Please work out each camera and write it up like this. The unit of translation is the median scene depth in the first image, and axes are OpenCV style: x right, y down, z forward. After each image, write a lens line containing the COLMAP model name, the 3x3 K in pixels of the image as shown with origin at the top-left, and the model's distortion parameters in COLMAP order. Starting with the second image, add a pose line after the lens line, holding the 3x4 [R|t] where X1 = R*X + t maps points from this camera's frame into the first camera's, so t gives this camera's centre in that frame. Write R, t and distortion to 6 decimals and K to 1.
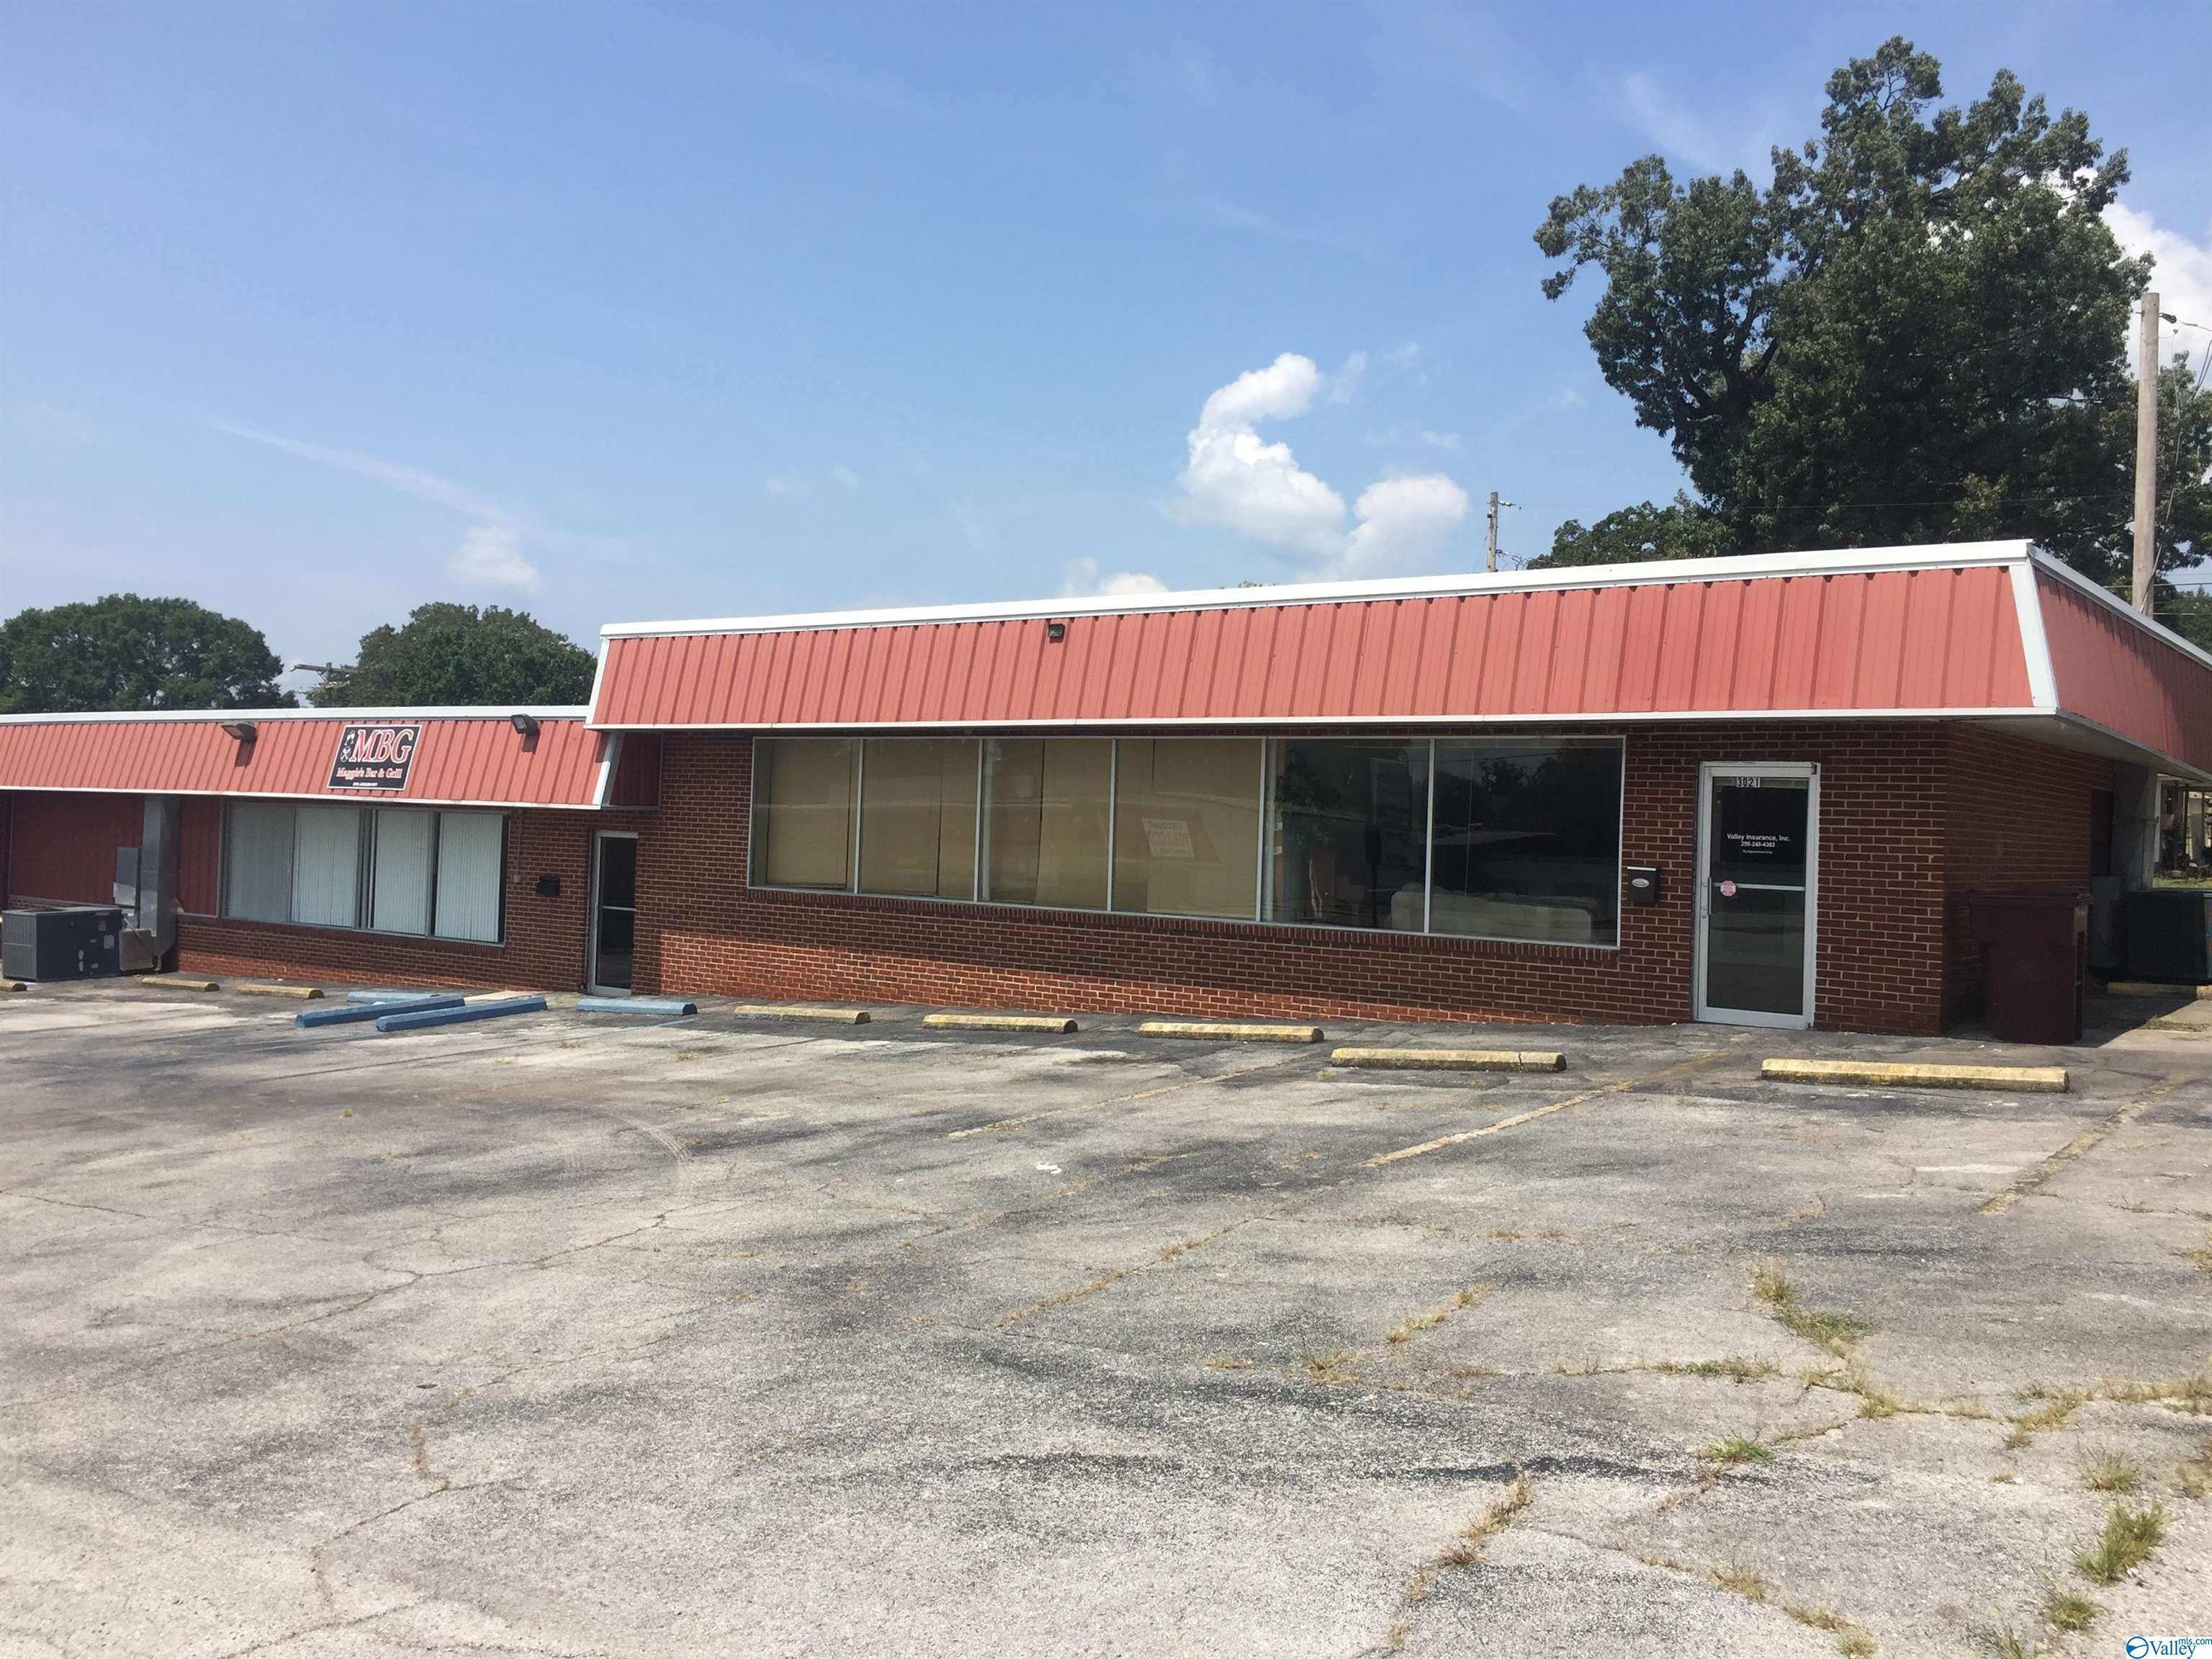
lens RADIAL K [[1896.1, 0, 1119.0], [0, 1896.1, 798.8], [0, 0, 1]] dist [0.088040, -0.131203]
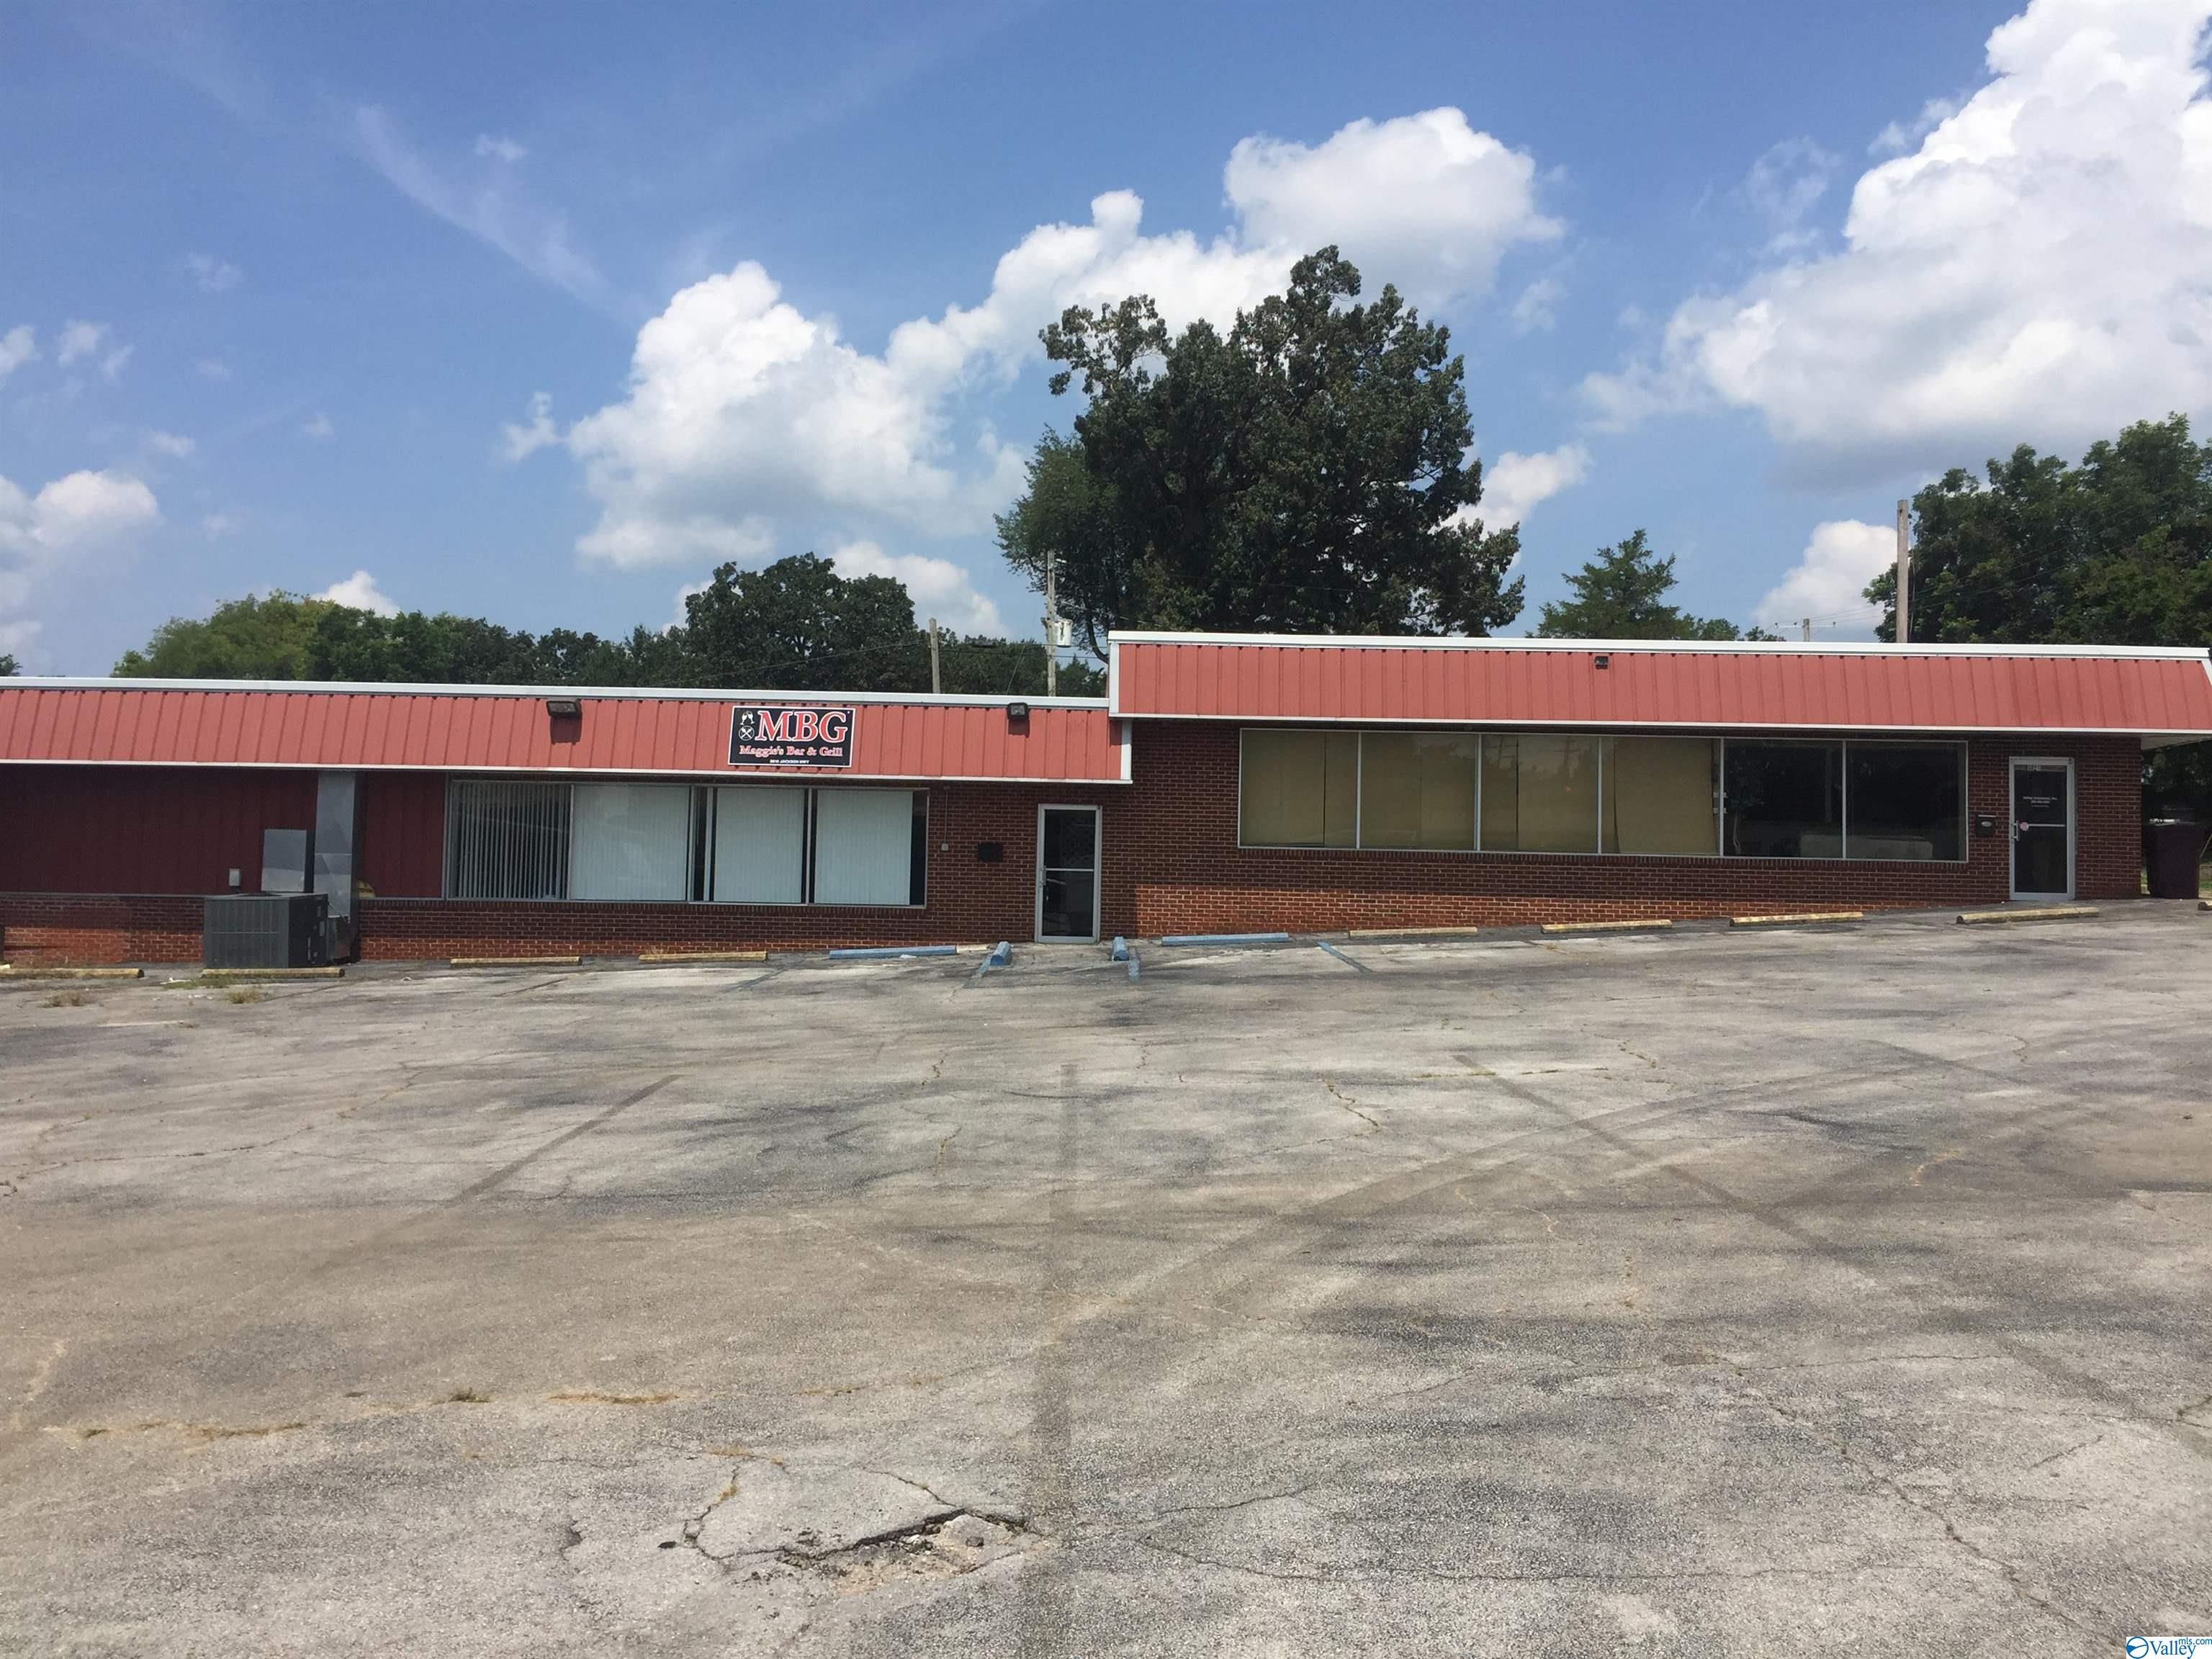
lens RADIAL K [[1896.1, 0, 1119.0], [0, 1896.1, 798.8], [0, 0, 1]] dist [0.088040, -0.131203]
pose [[0.801610, 0.011890, 0.597729, -0.899704], [-0.000468, 0.999814, -0.019261, 0.034599], [-0.597847, 0.015160, 0.801467, 0.030990]]
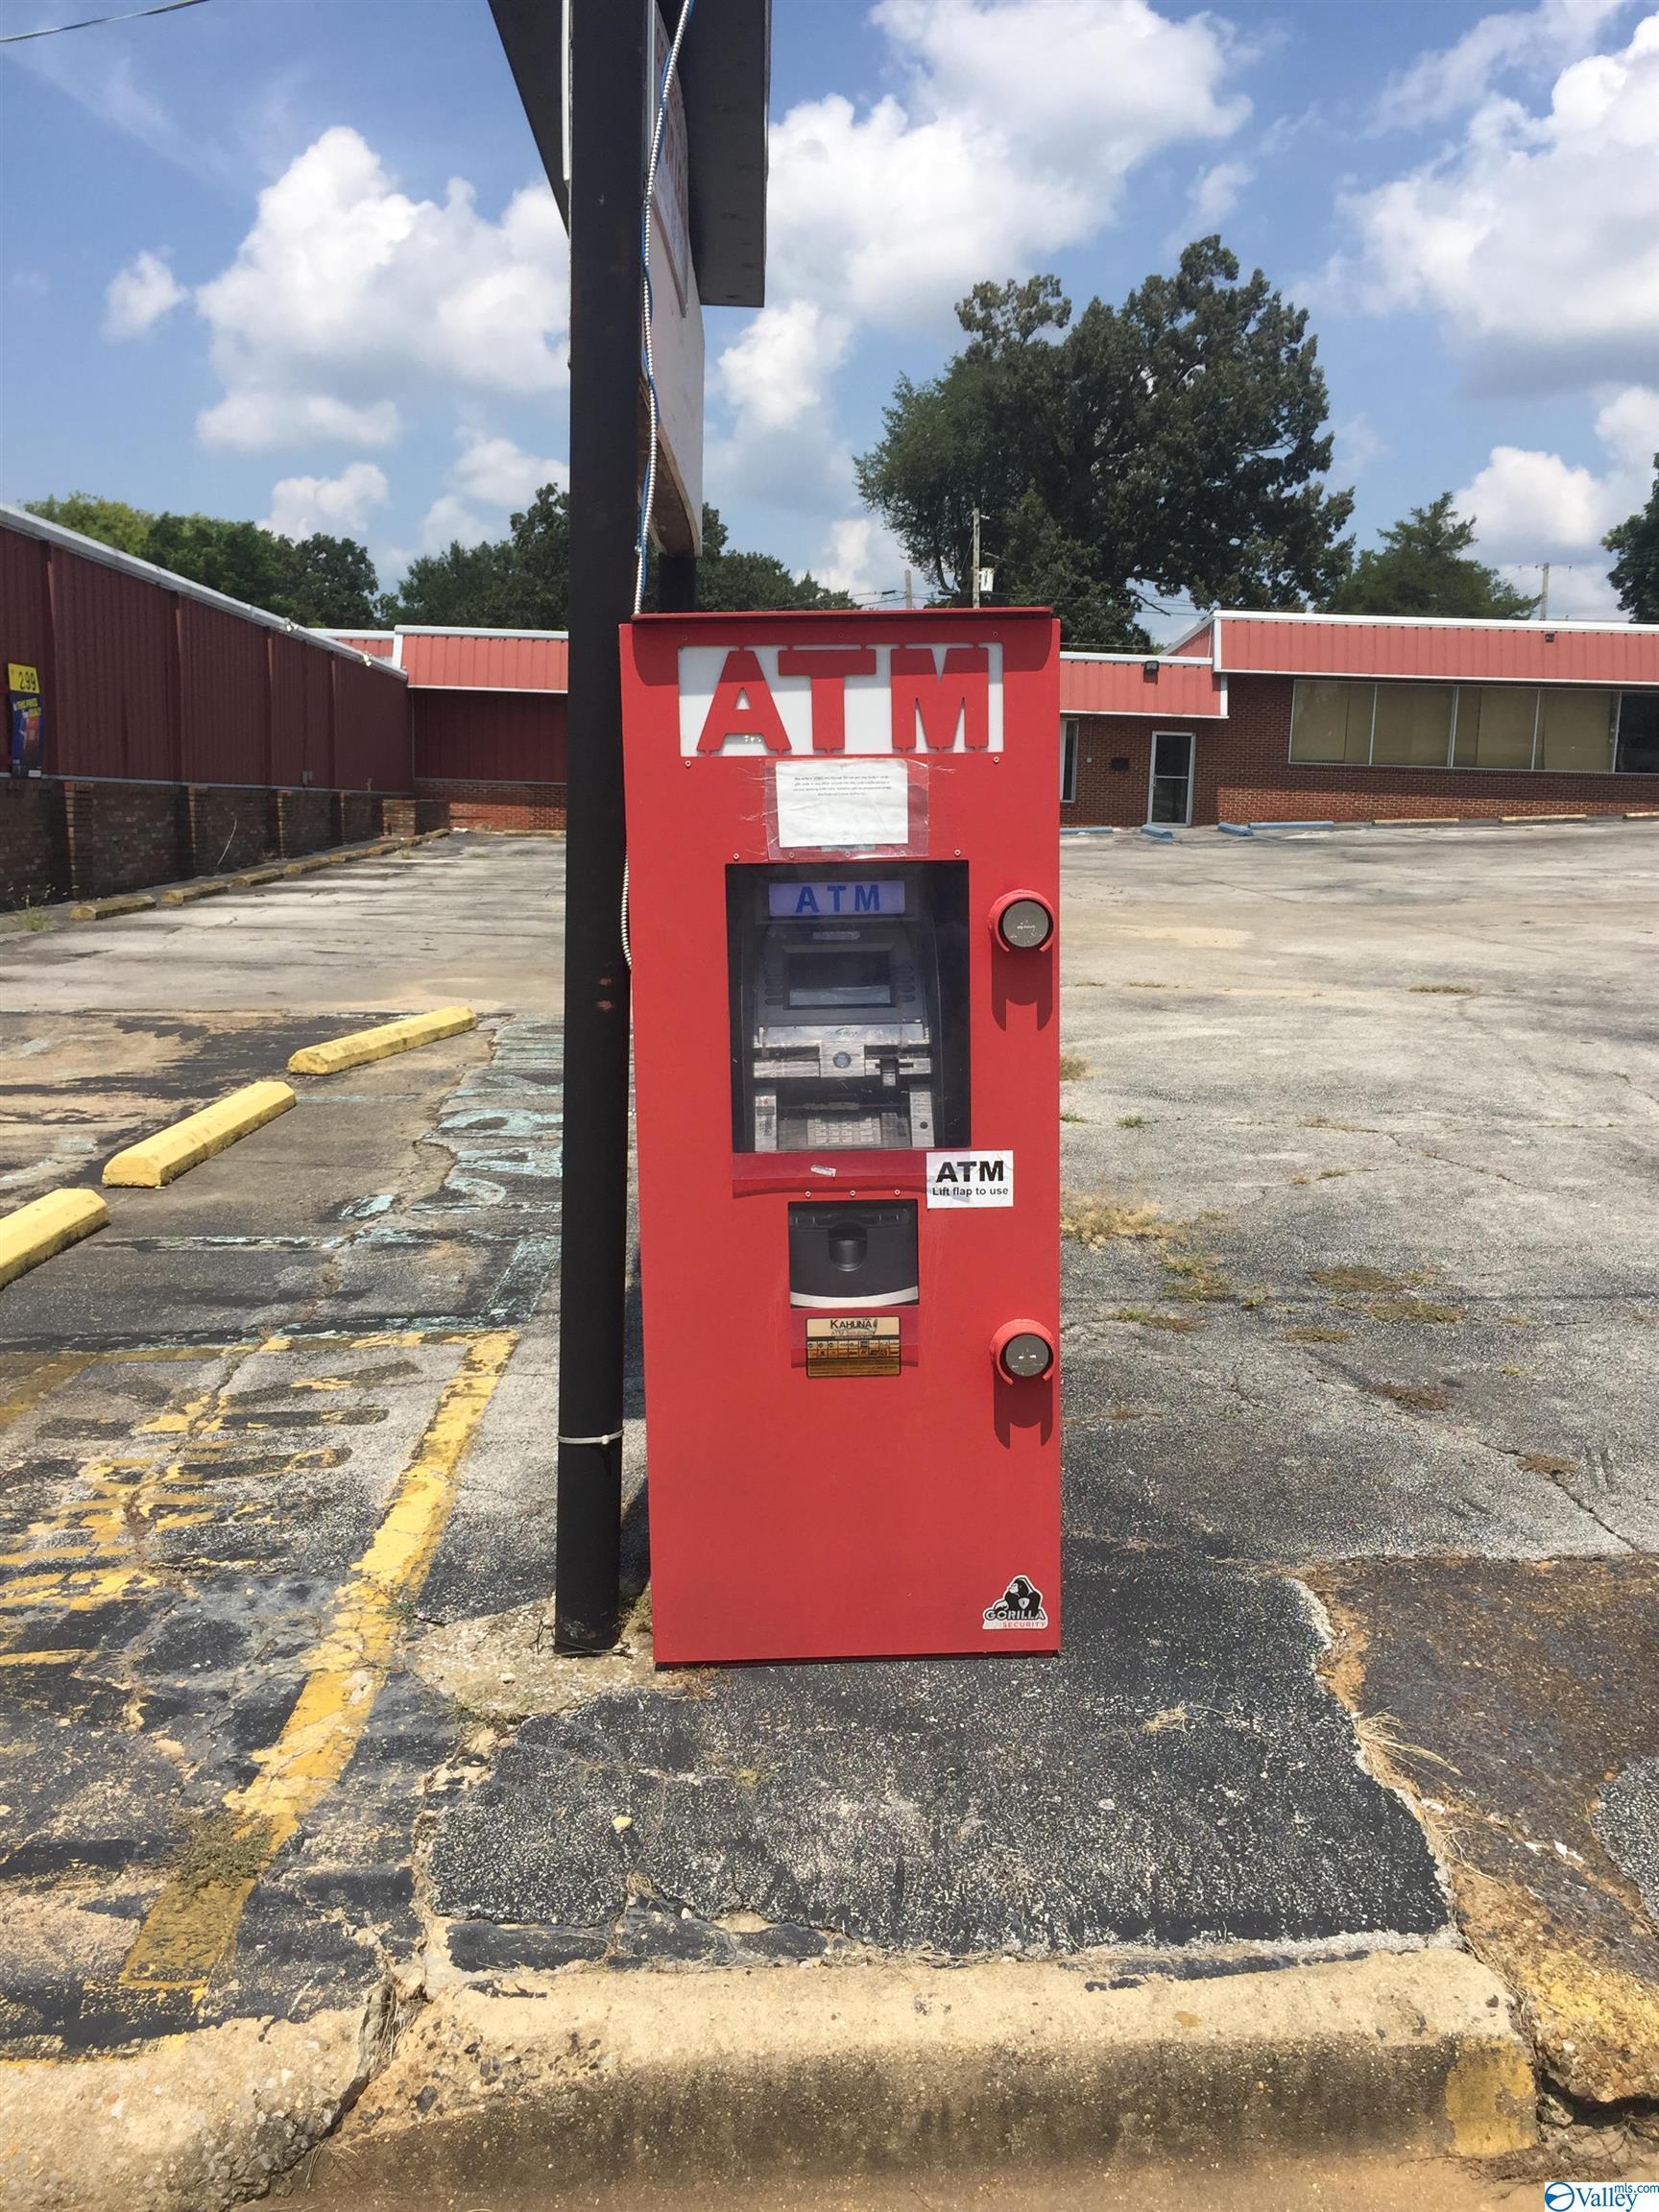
lens RADIAL K [[1896.1, 0, 834.6], [0, 1896.1, 1085.5], [0, 0, 1]] dist [0.088040, -0.131203]
pose [[0.774424, -0.096797, 0.625218, -1.546777], [-0.017419, 0.984589, 0.174012, 0.035941], [-0.632427, -0.145650, 0.760804, -0.170009]]
